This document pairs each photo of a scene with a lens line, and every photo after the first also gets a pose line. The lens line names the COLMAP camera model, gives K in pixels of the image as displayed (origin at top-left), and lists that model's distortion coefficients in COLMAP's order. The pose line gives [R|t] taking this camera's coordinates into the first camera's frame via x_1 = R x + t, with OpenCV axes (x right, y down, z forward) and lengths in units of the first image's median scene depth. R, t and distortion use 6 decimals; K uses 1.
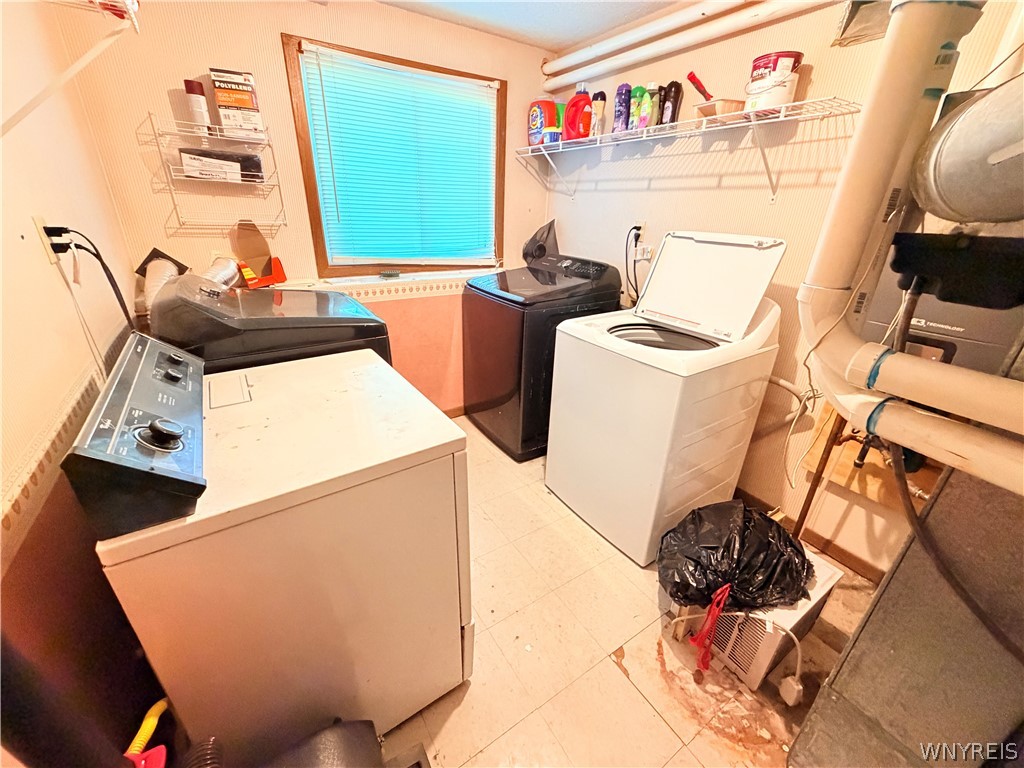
lens RADIAL K [[408.8, 0, 509.1], [0, 408.8, 384.7], [0, 0, 1]] dist [-0.000320, 0.000637]
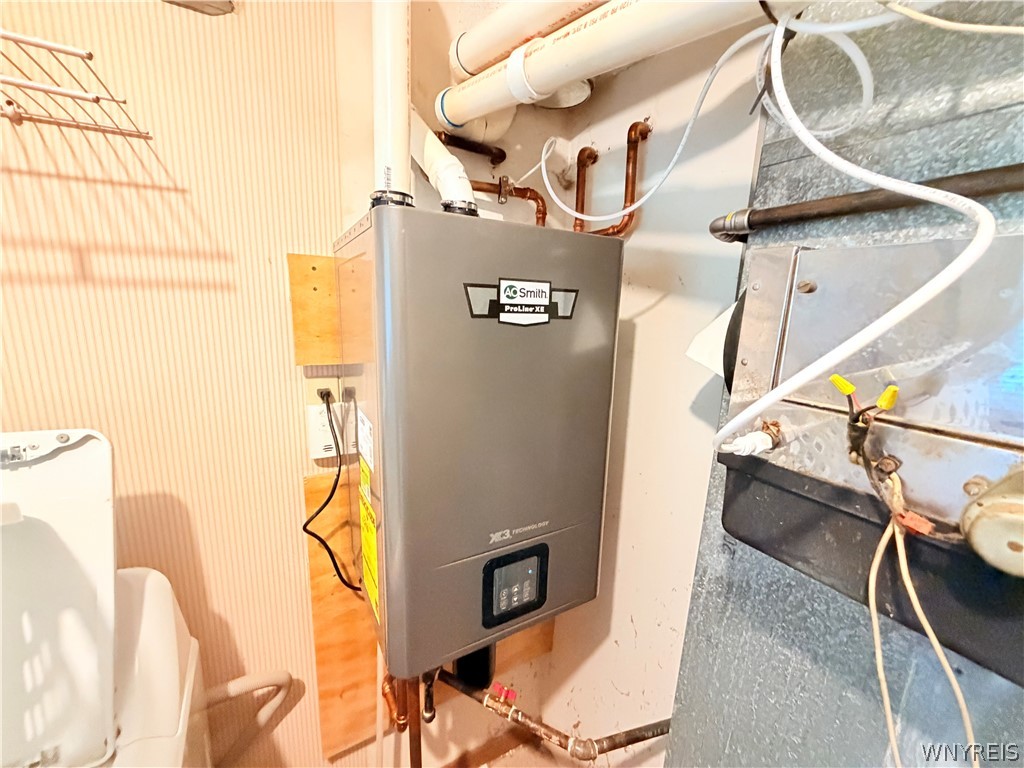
lens RADIAL K [[408.8, 0, 509.9], [0, 408.8, 387.6], [0, 0, 1]] dist [-0.000320, 0.000637]
pose [[0.052060, -0.216800, 0.974827, 0.352970], [0.368761, 0.911335, 0.182986, -0.315790], [-0.928065, 0.349952, 0.127392, 0.606257]]
